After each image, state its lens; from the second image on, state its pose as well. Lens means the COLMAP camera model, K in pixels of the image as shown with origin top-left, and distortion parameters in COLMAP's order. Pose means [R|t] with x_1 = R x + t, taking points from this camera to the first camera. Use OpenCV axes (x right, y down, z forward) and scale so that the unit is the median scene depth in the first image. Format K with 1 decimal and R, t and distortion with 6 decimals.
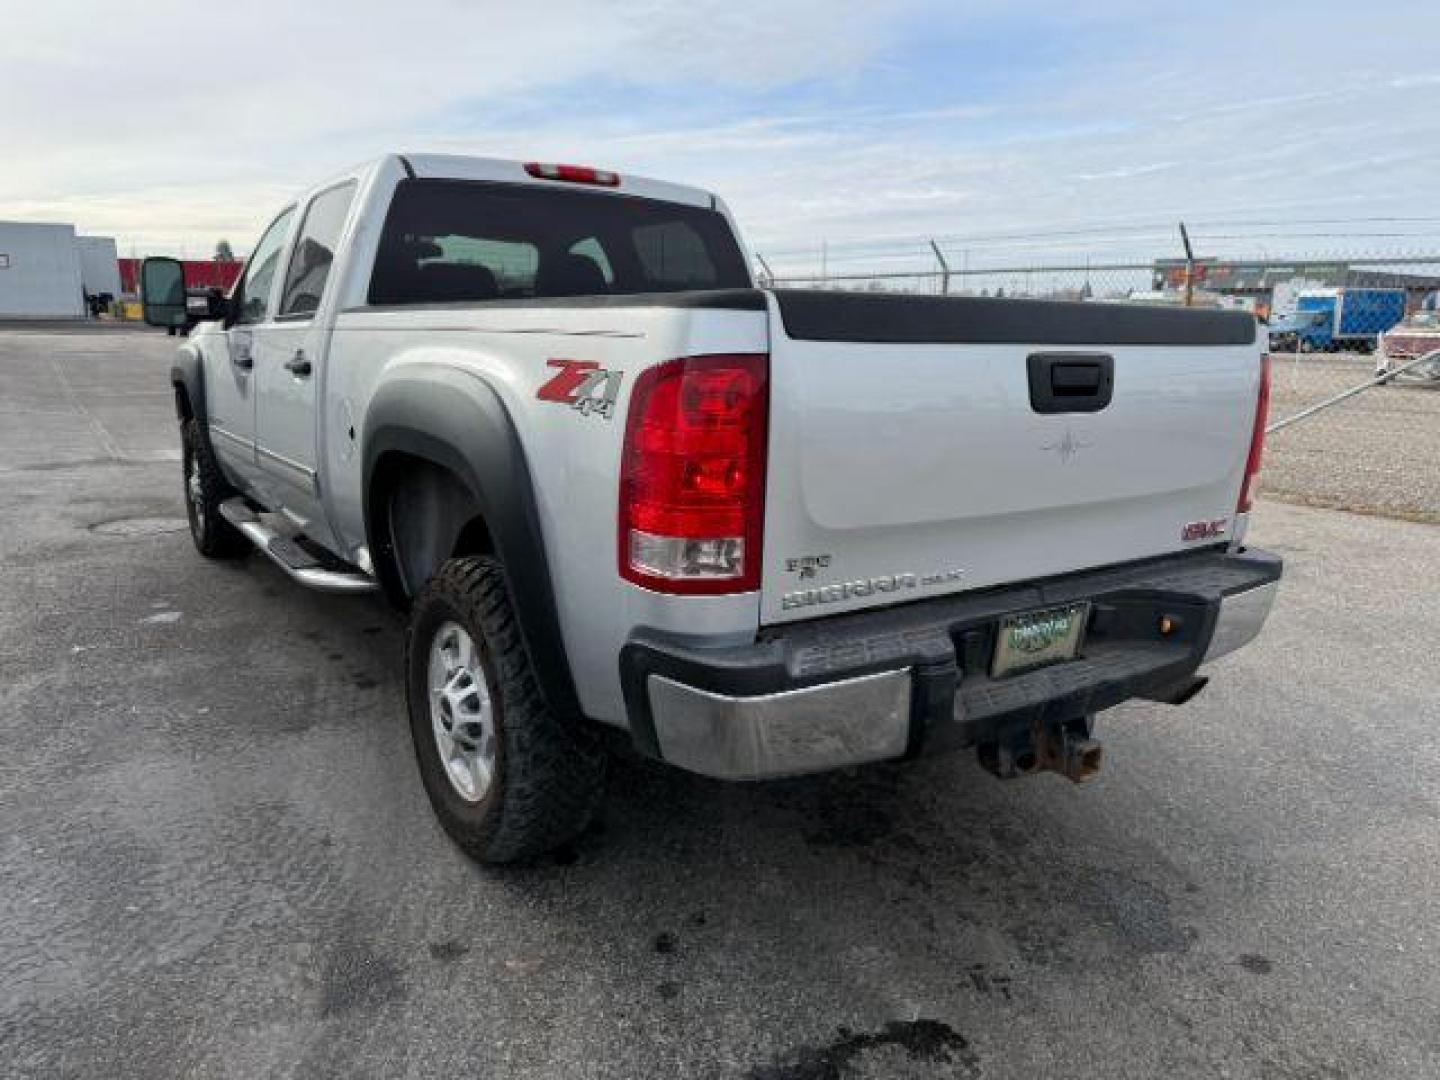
lens RADIAL K [[1044.5, 0, 707.1], [0, 1044.5, 542.1], [0, 0, 1]] dist [0.008041, -0.038174]
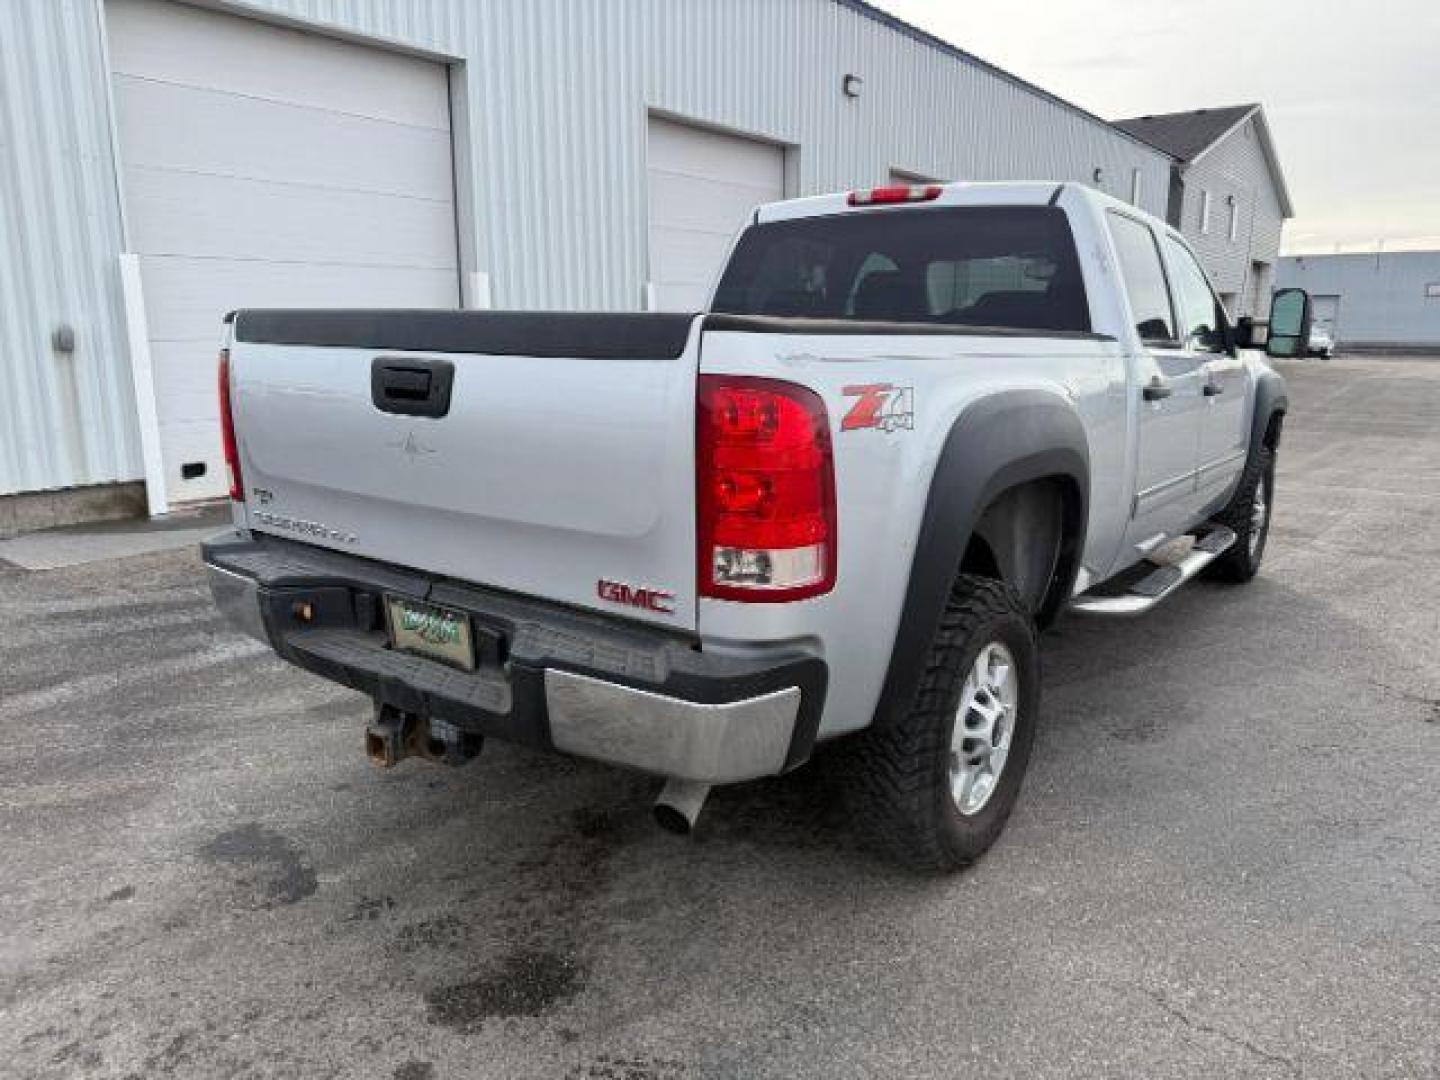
lens RADIAL K [[1038.6, 0, 714.8], [0, 1038.6, 545.7], [0, 0, 1]] dist [0.083839, -0.149946]
pose [[0.298250, 0.176839, -0.937963, 1.345338], [-0.201822, 0.972153, 0.119111, -0.170100], [0.932907, 0.153777, 0.325635, 0.892415]]
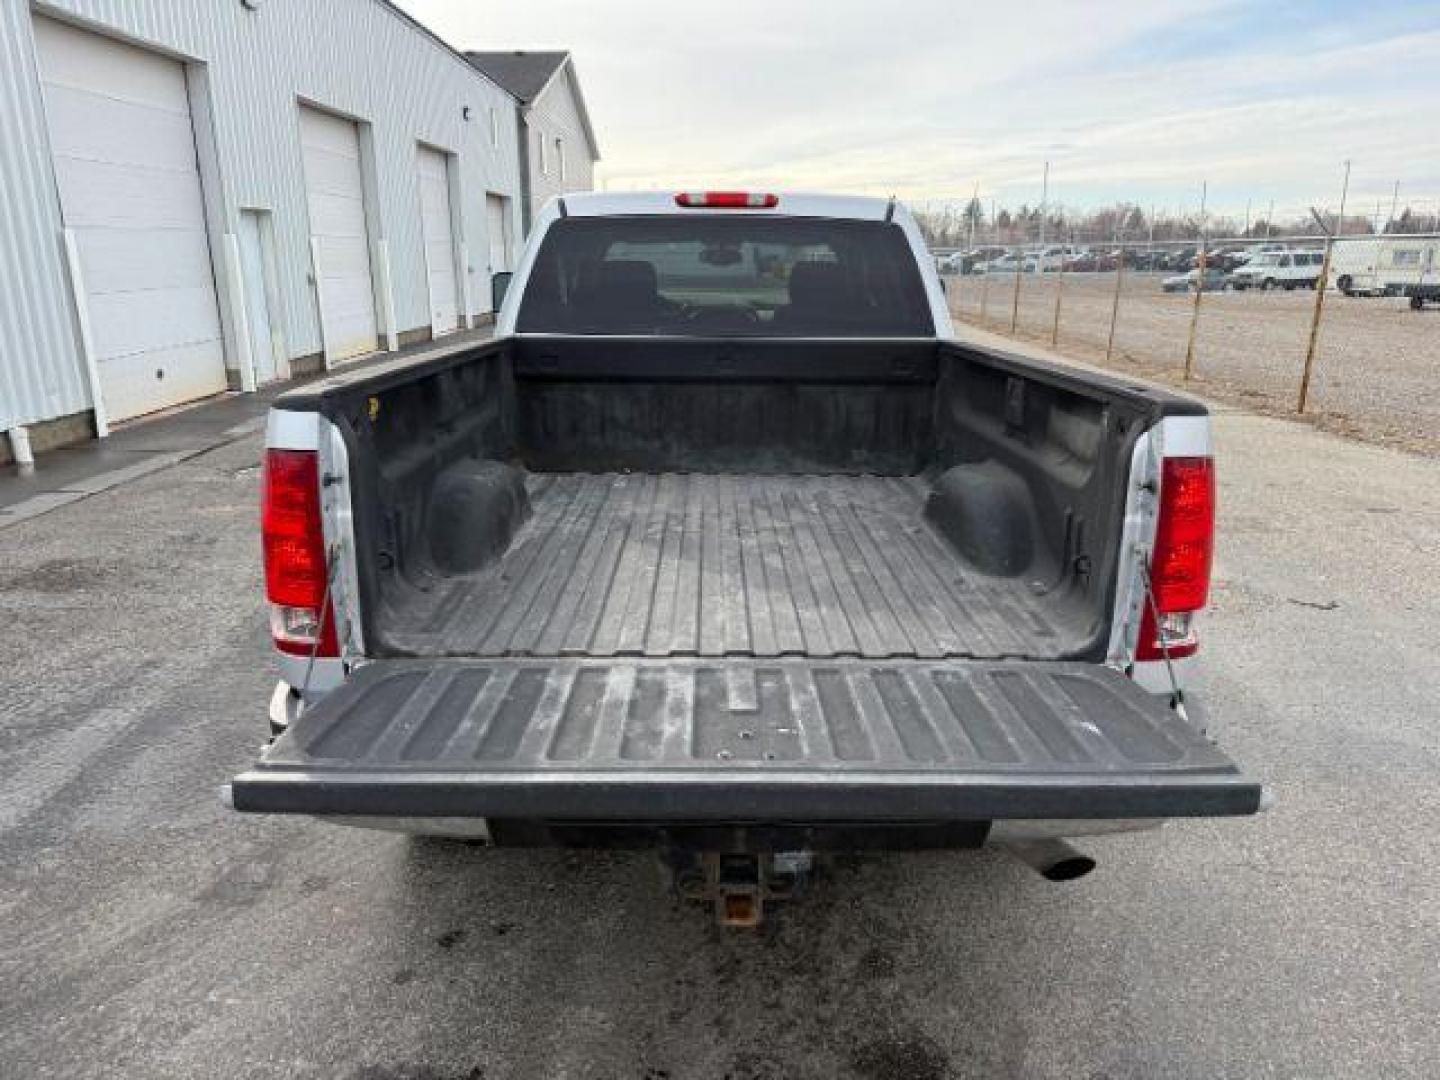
lens RADIAL K [[1041.3, 0, 727.3], [0, 1041.3, 538.3], [0, 0, 1]] dist [0.023871, -0.029624]
pose [[0.825235, 0.134365, -0.548574, 0.767678], [-0.108865, 0.990917, 0.078941, -0.165212], [0.554198, -0.005424, 0.832367, 0.231209]]
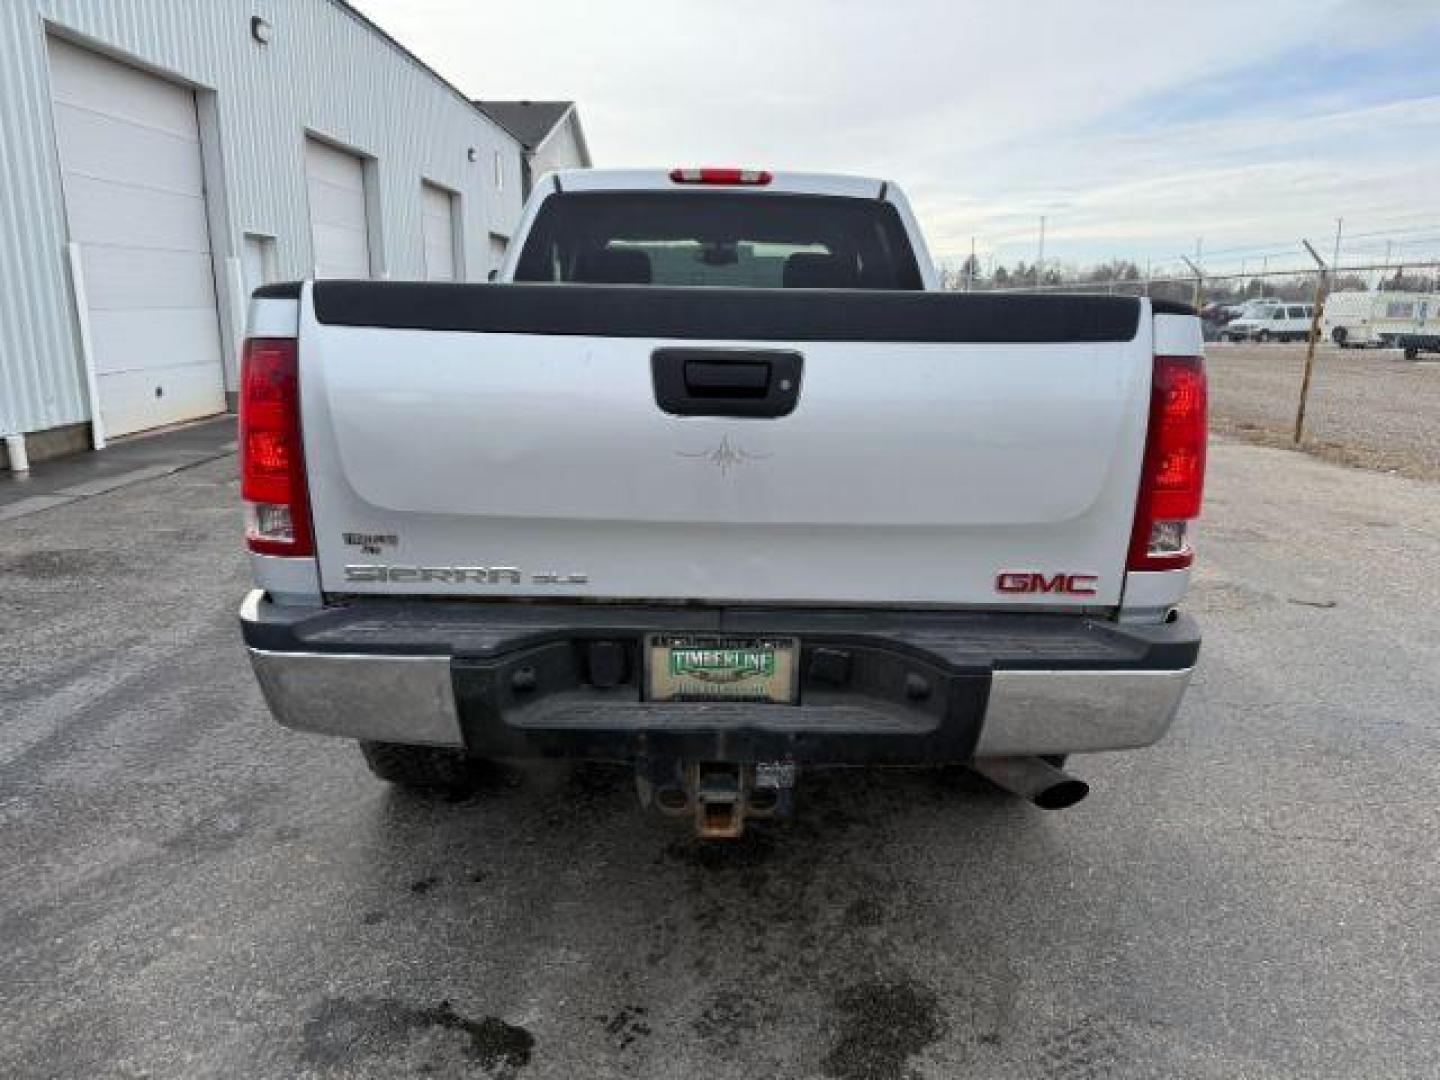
lens RADIAL K [[1043.1, 0, 722.3], [0, 1043.1, 538.6], [0, 0, 1]] dist [0.022988, -0.033920]
pose [[0.822383, 0.114267, -0.557341, 0.784479], [-0.118956, 0.992506, 0.027959, -0.041743], [0.556359, 0.043306, 0.829813, 0.252793]]
